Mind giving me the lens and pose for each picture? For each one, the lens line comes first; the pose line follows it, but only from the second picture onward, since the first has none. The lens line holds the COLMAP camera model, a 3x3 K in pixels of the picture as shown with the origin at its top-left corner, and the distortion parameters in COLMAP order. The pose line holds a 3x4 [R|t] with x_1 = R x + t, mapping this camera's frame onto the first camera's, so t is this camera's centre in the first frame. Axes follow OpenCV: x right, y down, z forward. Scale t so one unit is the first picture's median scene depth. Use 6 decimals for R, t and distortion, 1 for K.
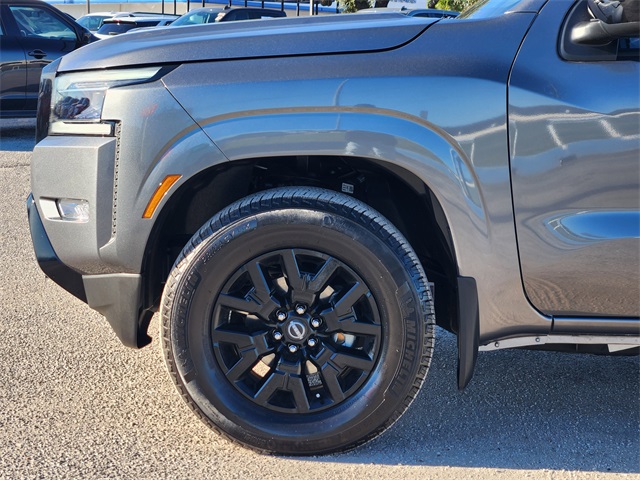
lens RADIAL K [[1296.3, 0, 320.0], [0, 1296.3, 240.0], [0, 0, 1]] dist [-0.532045, 3.338515]
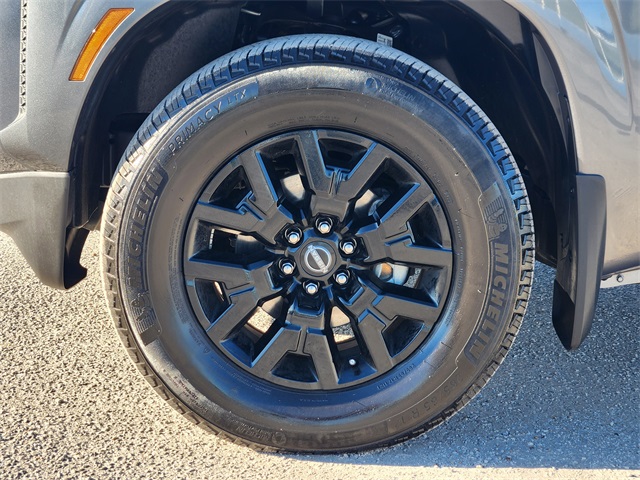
lens RADIAL K [[1249.6, 0, 320.0], [0, 1249.6, 240.0], [0, 0, 1]] dist [-0.388575, 2.758055]
pose [[0.998047, -0.007033, 0.062065, -0.055387], [0.002212, 0.996997, 0.077412, 0.012970], [-0.062423, -0.077123, 0.995066, 0.392206]]
